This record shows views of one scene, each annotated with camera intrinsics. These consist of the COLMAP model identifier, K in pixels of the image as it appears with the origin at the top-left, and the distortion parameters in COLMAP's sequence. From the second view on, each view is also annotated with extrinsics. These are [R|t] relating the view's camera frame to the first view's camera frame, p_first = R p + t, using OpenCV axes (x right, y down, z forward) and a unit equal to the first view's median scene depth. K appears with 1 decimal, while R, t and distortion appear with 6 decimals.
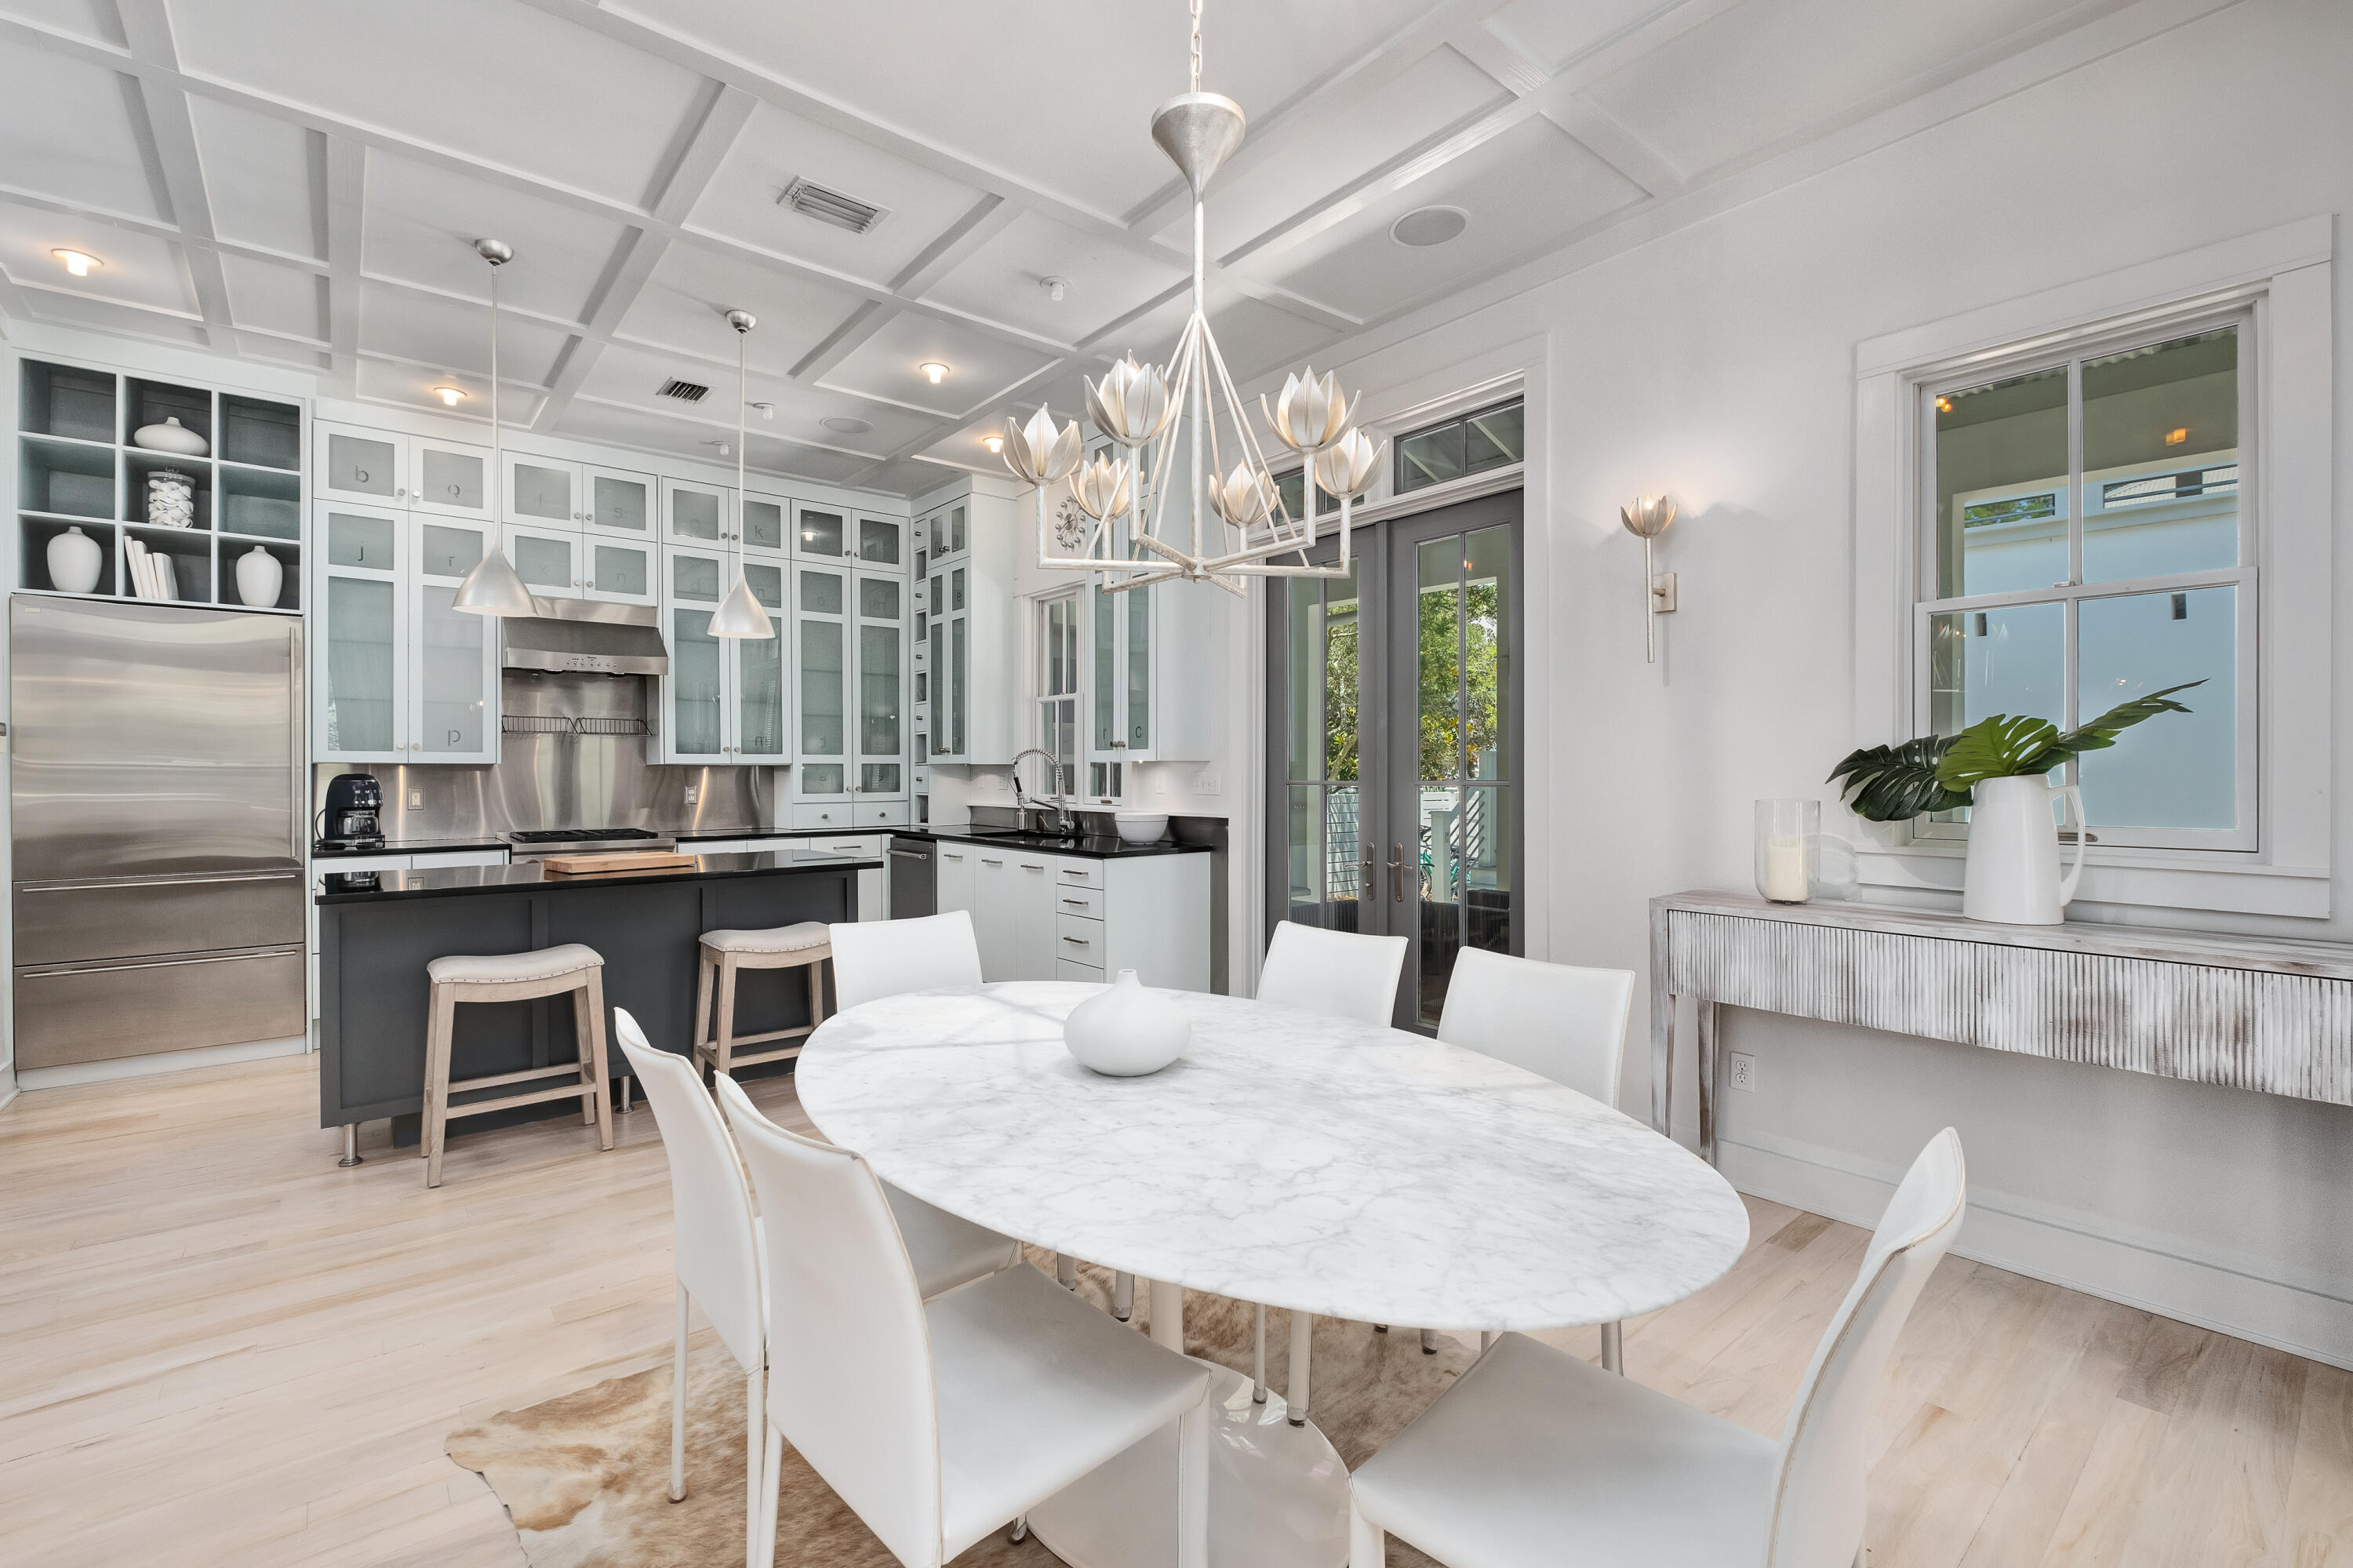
lens RADIAL K [[1017.6, 0, 1169.4], [0, 1017.6, 770.9], [0, 0, 1]] dist [-0.000816, -0.000839]
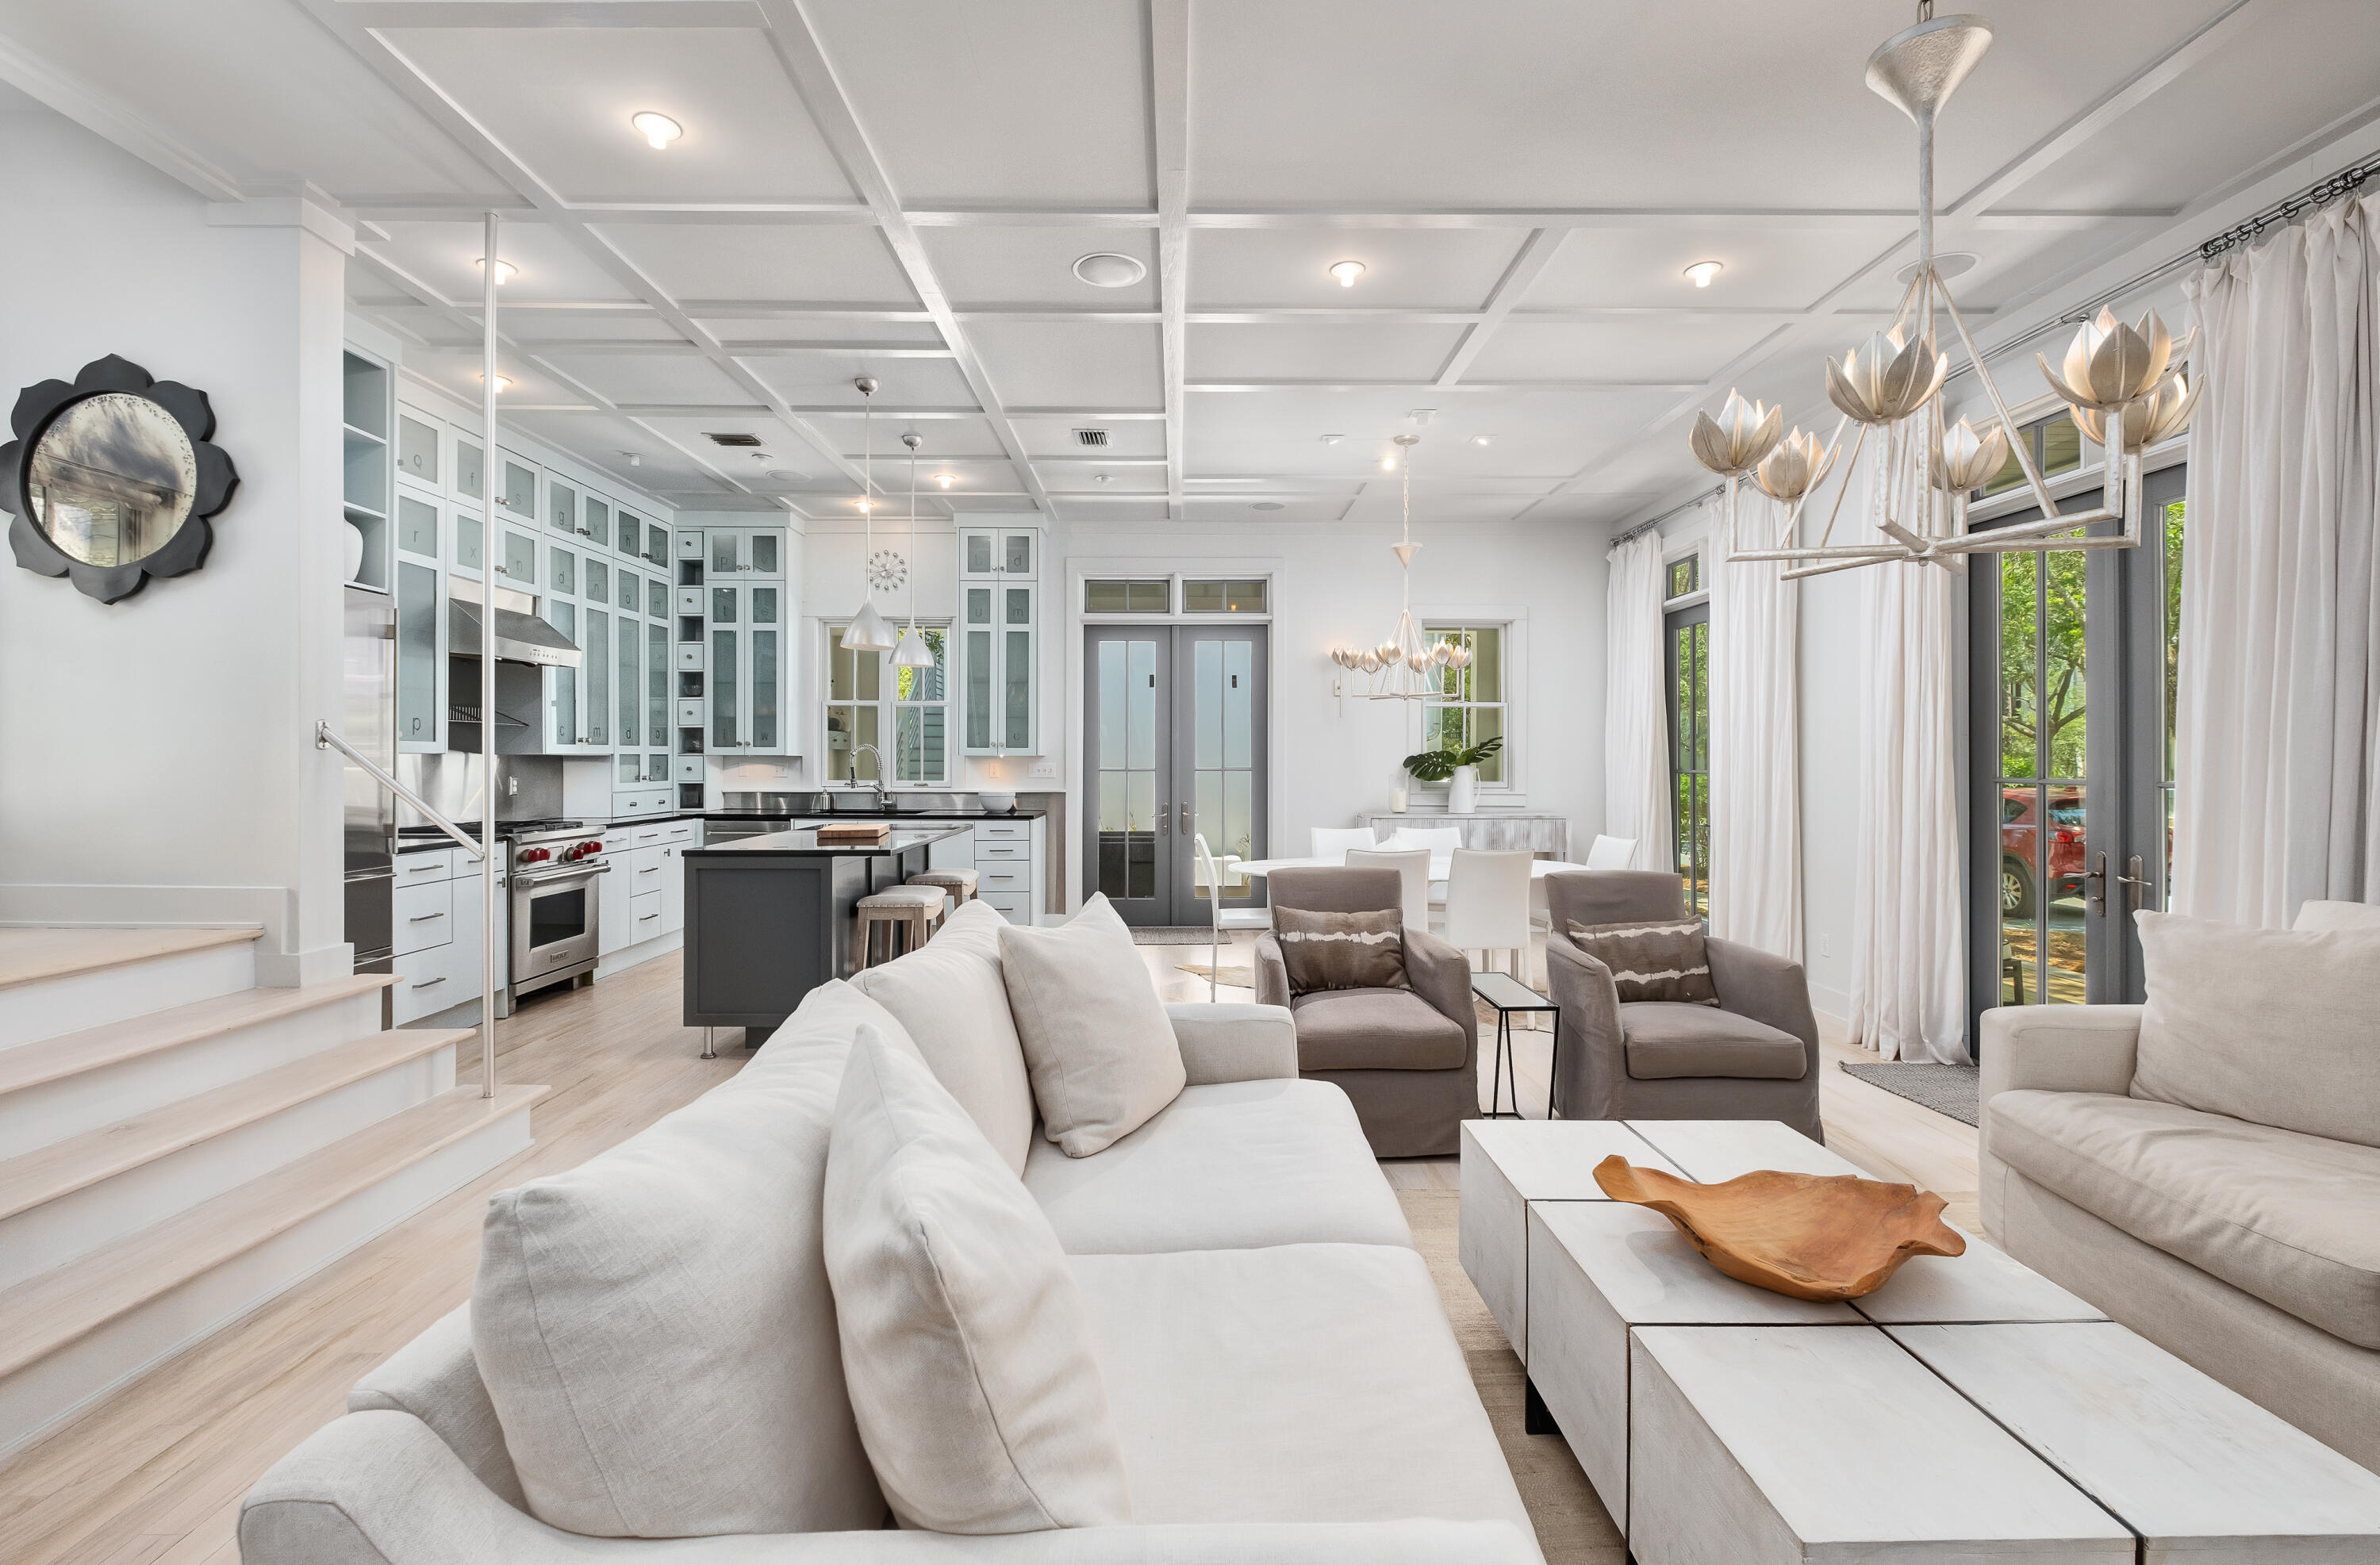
lens RADIAL K [[1033.1, 0, 1175.7], [0, 1033.1, 762.7], [0, 0, 1]] dist [0.000048, -0.000692]
pose [[0.635826, 0.000414, 0.771833, -1.142755], [-0.004244, 0.999987, 0.002959, -0.005265], [-0.771821, -0.005157, 0.635819, -0.164179]]
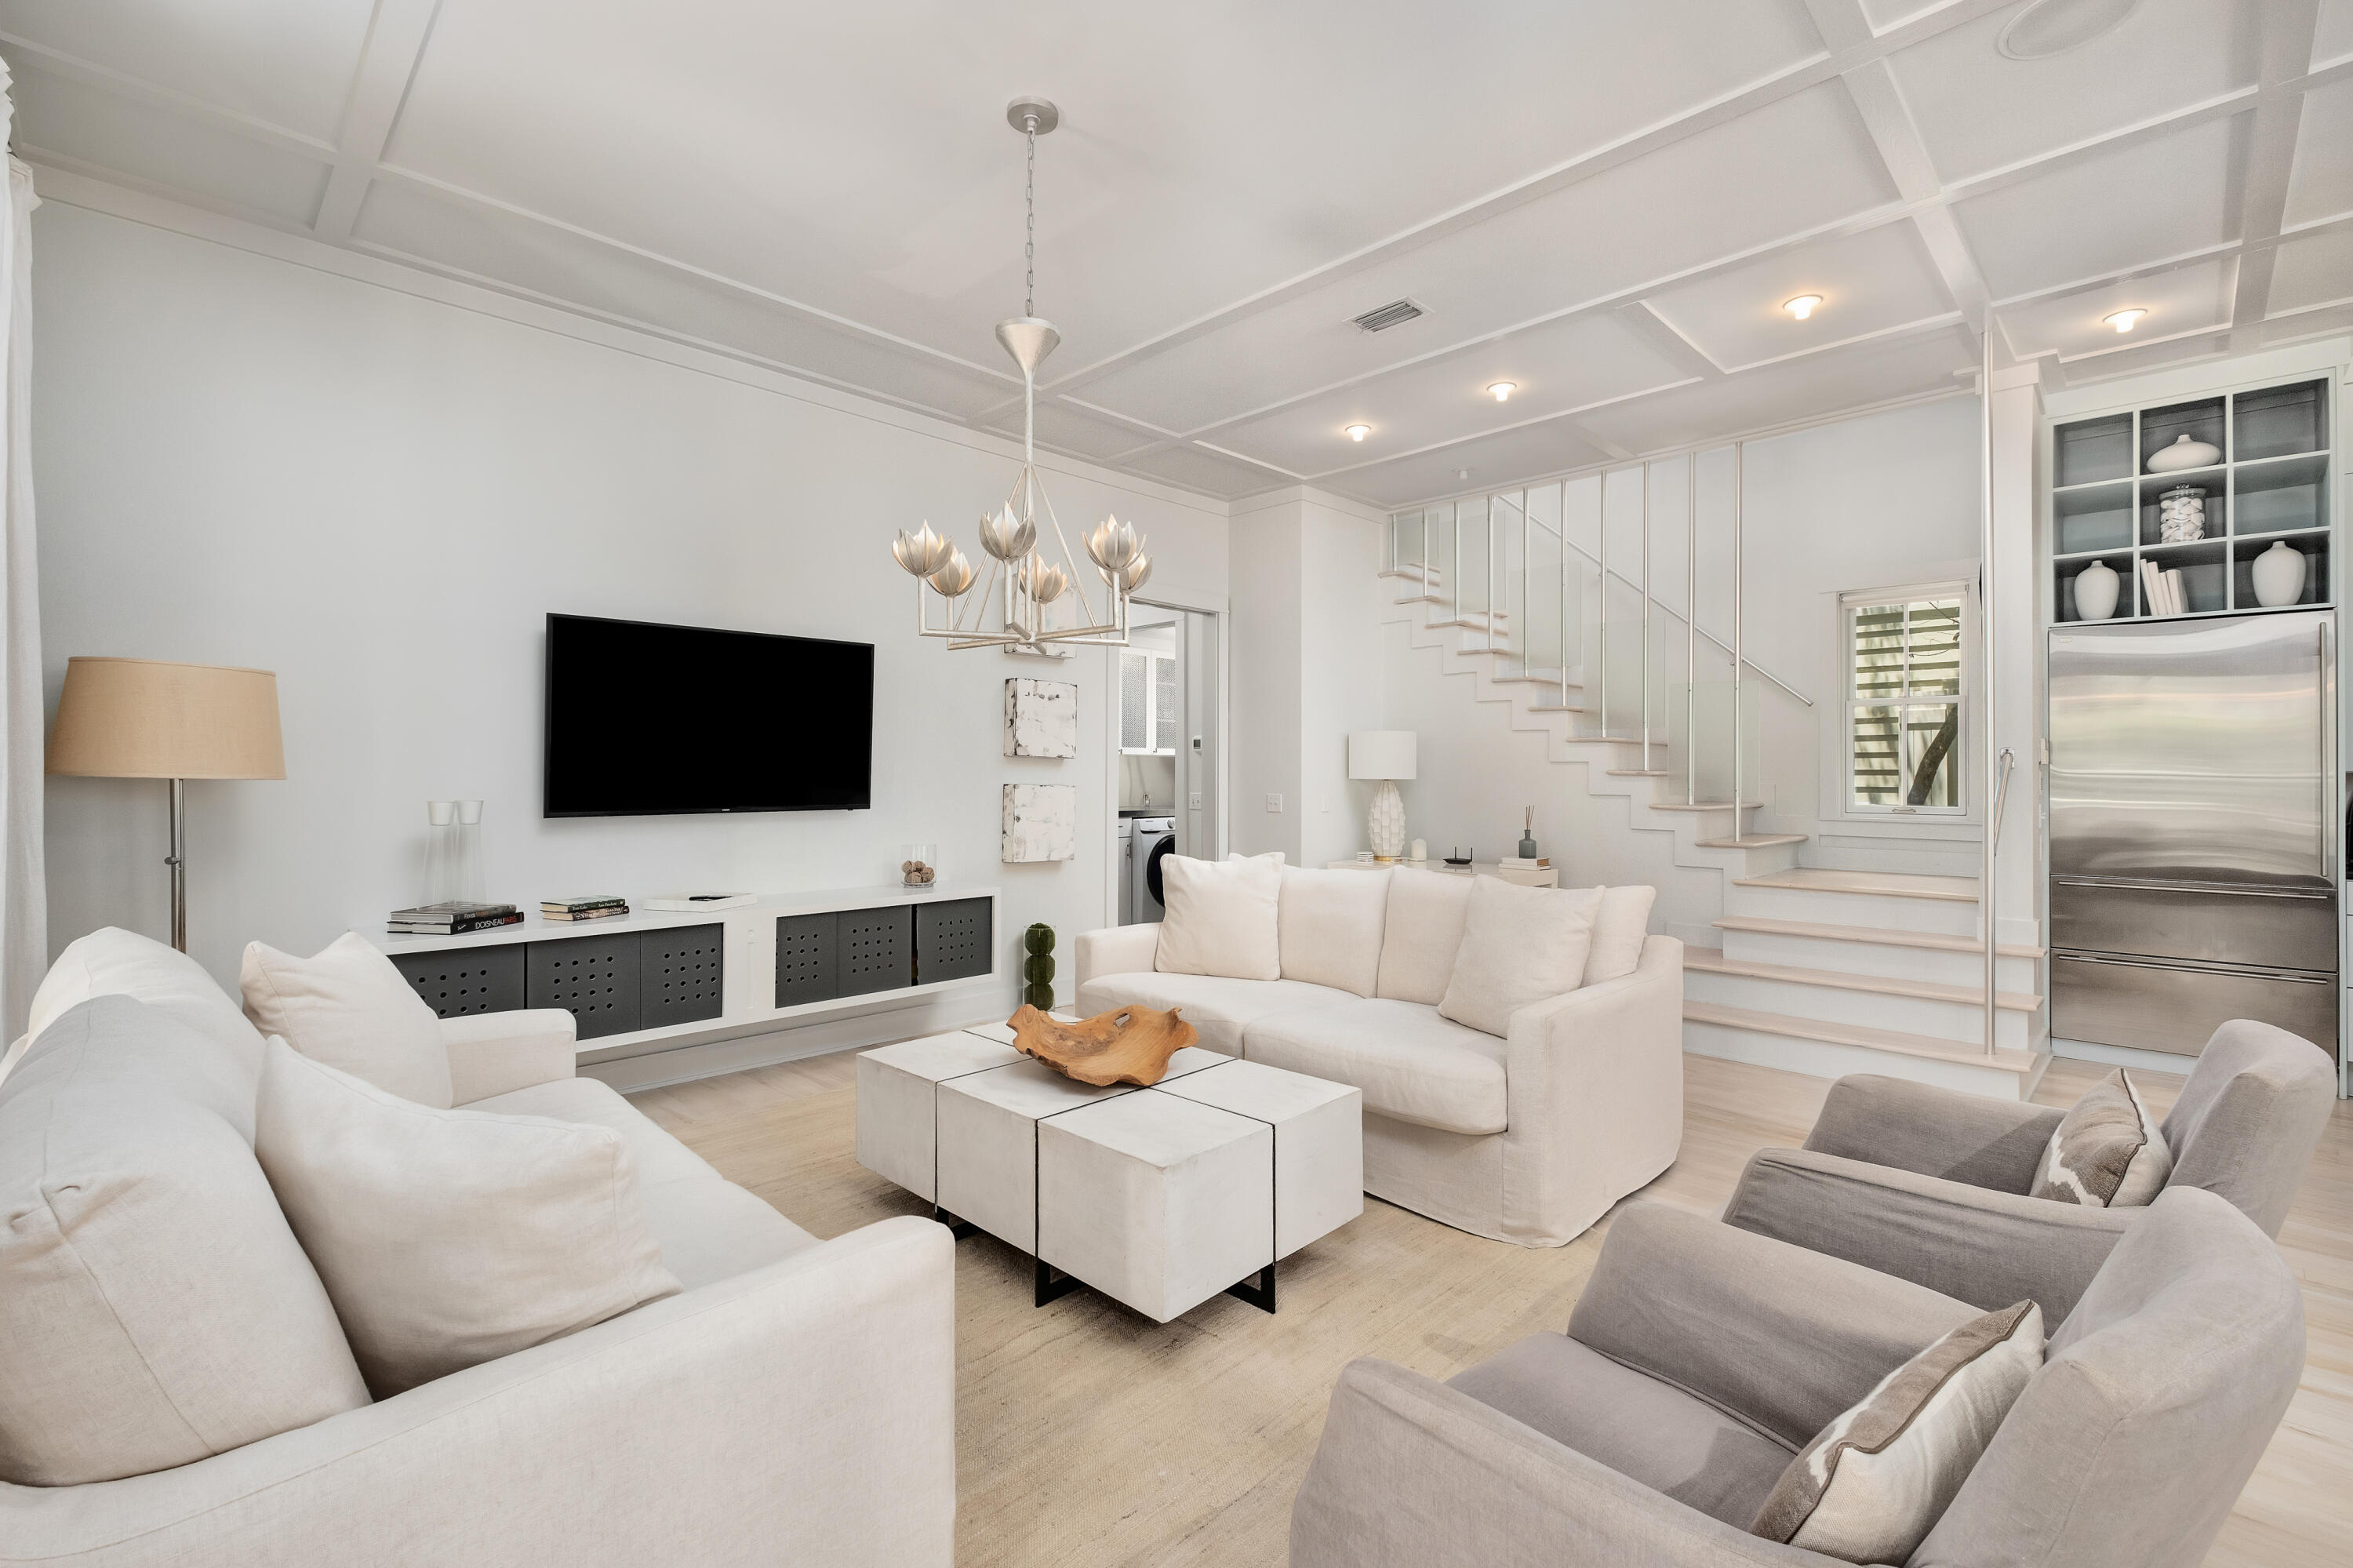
lens RADIAL K [[1017.6, 0, 1169.4], [0, 1017.6, 770.9], [0, 0, 1]] dist [-0.000816, -0.000839]
pose [[0.094891, -0.004065, -0.995479, -0.058776], [-0.003752, 0.999983, -0.004441, -0.000920], [0.995481, 0.004156, 0.094874, -0.111099]]
